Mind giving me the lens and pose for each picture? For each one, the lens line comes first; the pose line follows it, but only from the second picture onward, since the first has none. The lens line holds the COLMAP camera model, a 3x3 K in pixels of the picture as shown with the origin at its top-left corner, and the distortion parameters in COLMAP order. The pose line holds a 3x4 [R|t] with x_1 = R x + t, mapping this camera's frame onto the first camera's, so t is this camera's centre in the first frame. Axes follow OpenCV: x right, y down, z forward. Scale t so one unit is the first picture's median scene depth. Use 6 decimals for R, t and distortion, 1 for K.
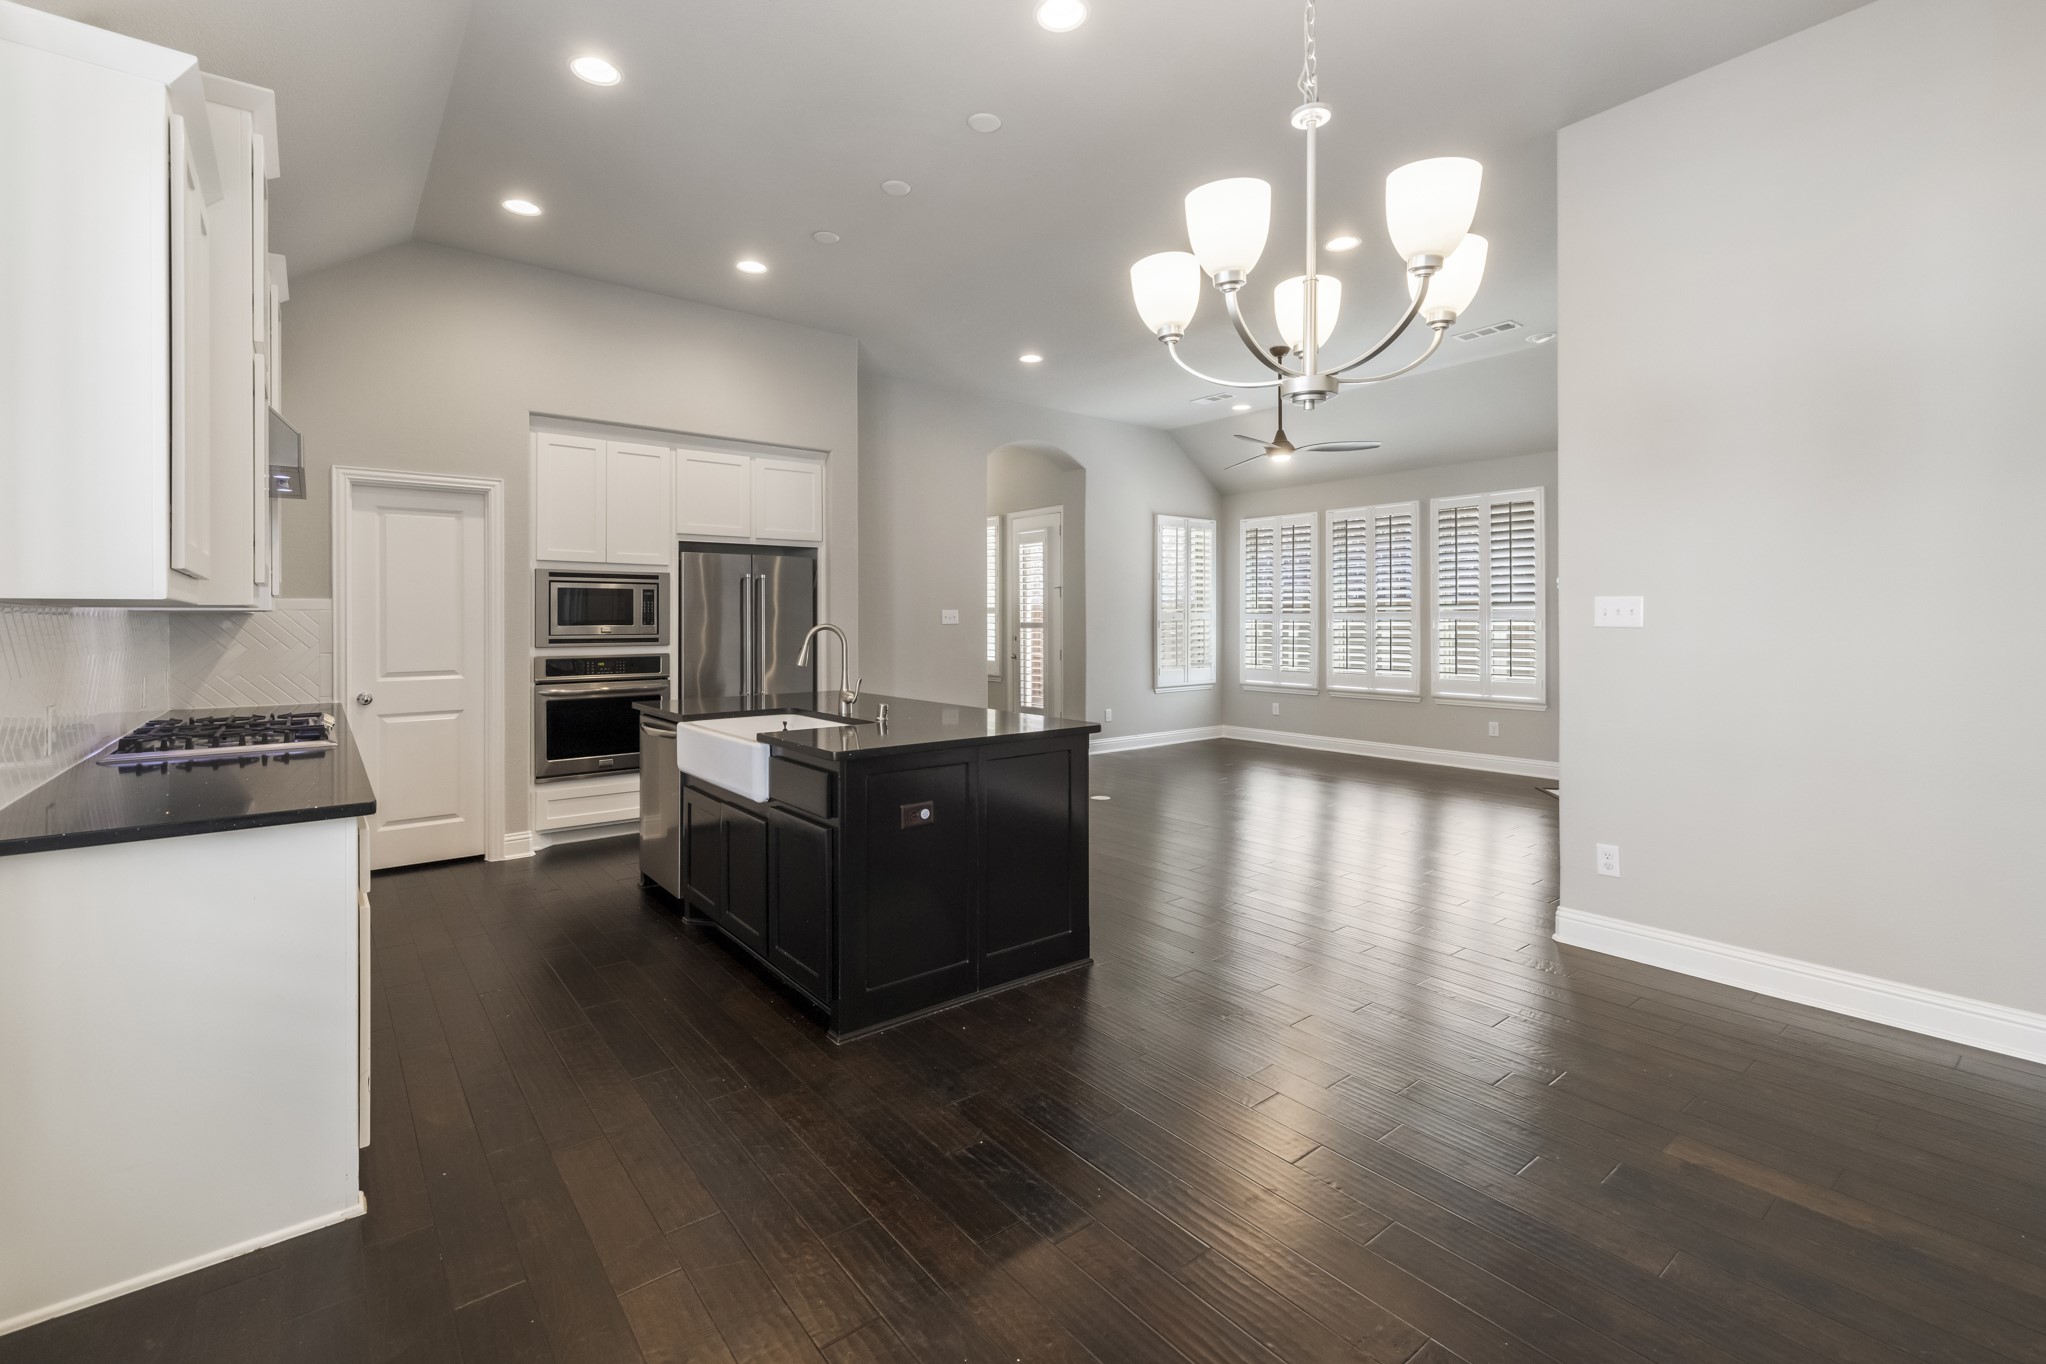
lens RADIAL K [[901.5, 0, 1012.2], [0, 901.5, 620.5], [0, 0, 1]] dist [0.001118, 0.000419]
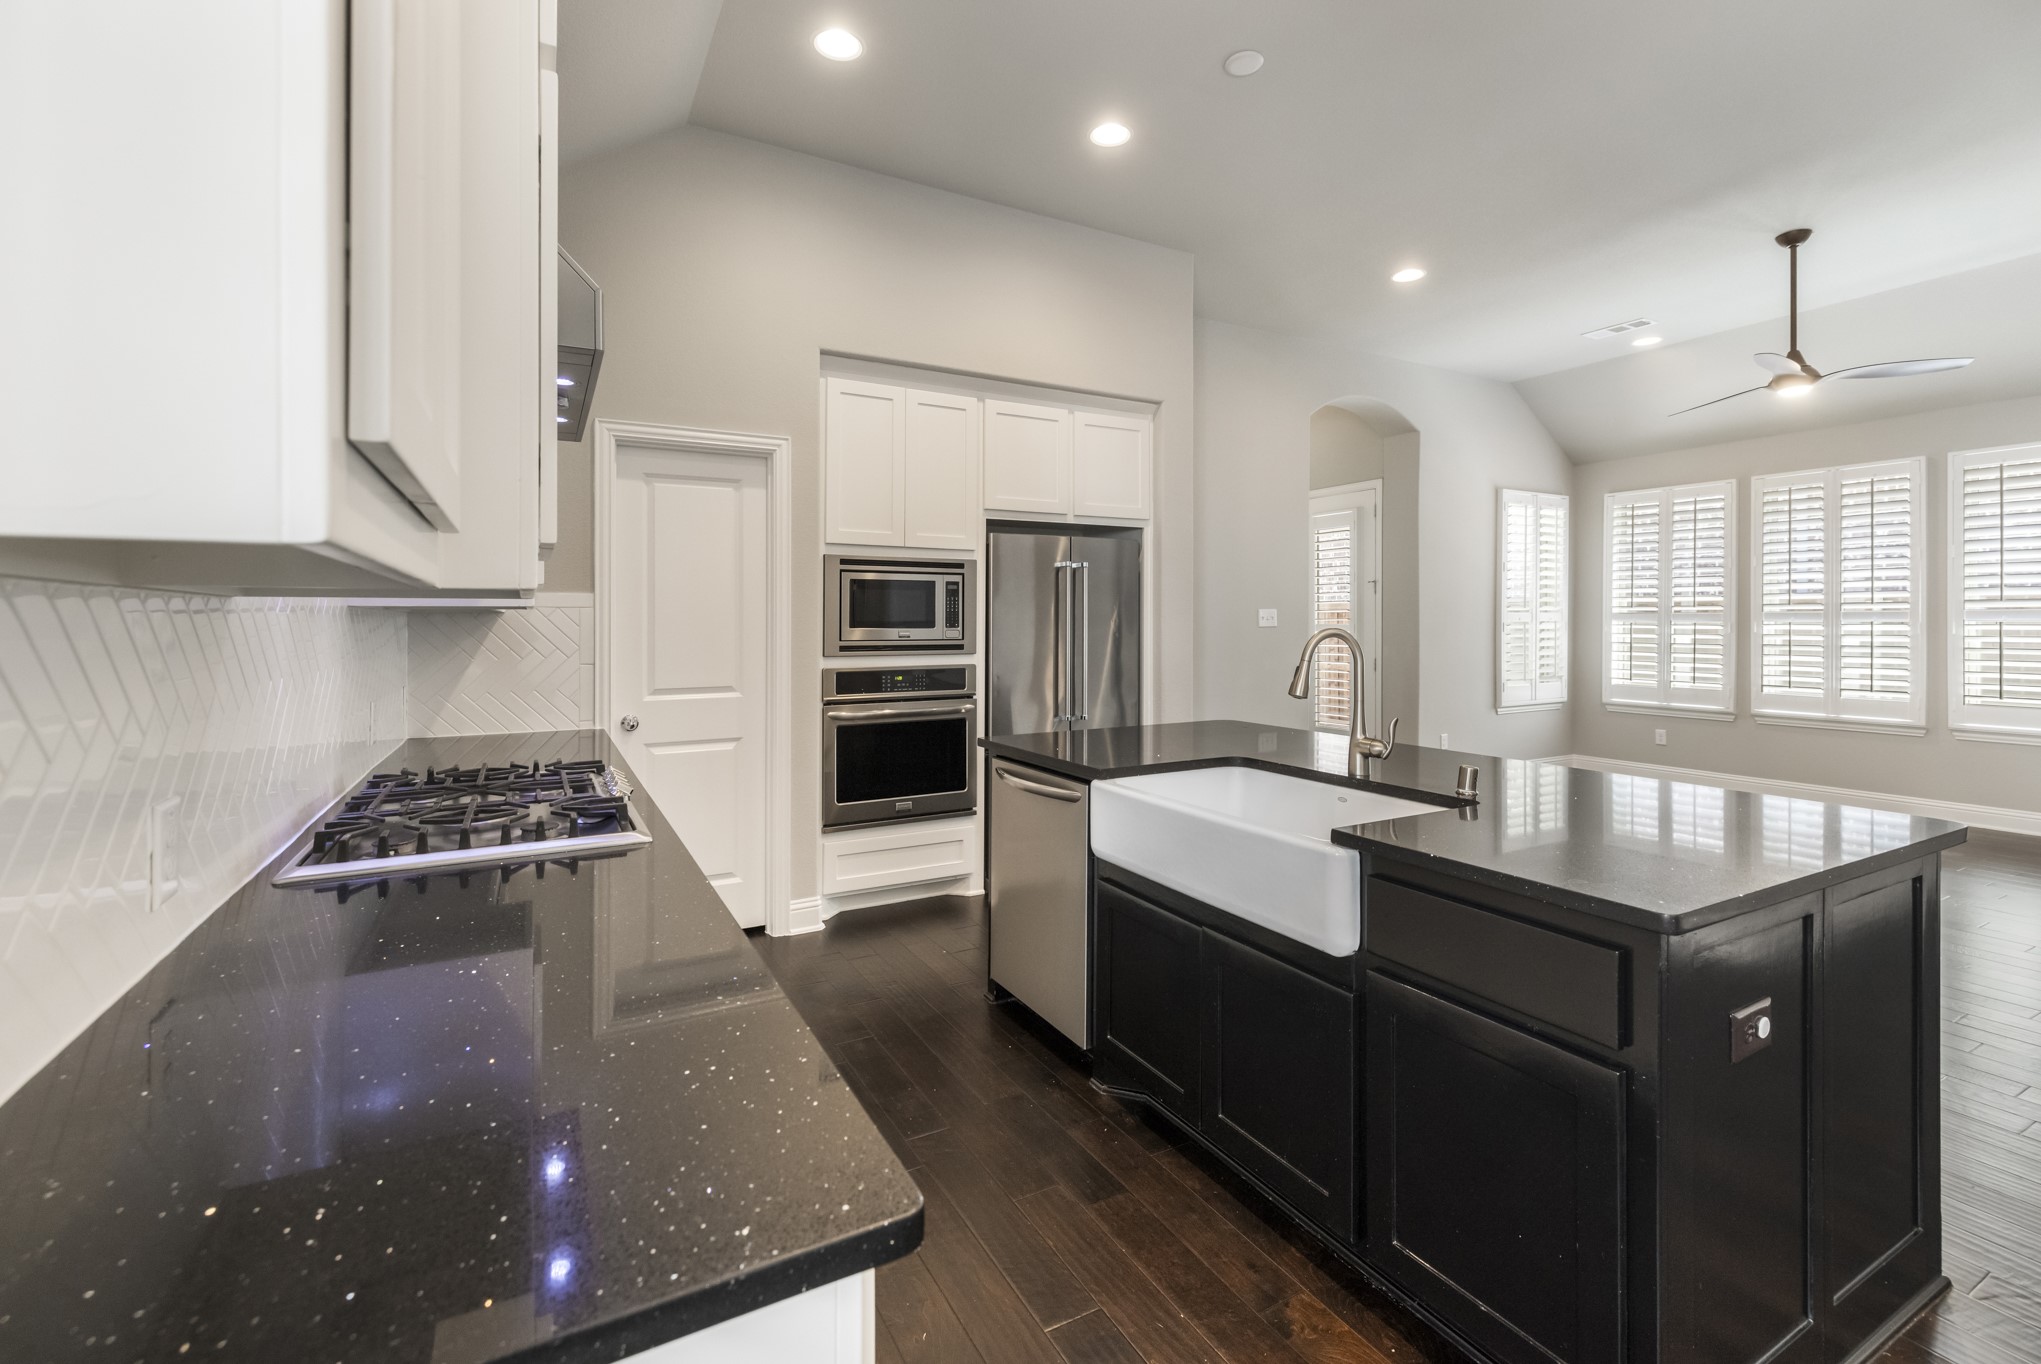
lens RADIAL K [[886.3, 0, 996.5], [0, 886.3, 617.6], [0, 0, 1]] dist [0.001096, 0.000407]
pose [[0.984419, 0.000329, -0.175838, -0.240318], [-0.001181, 0.999988, -0.004741, -0.000013], [0.175834, 0.004875, 0.984408, 0.269092]]
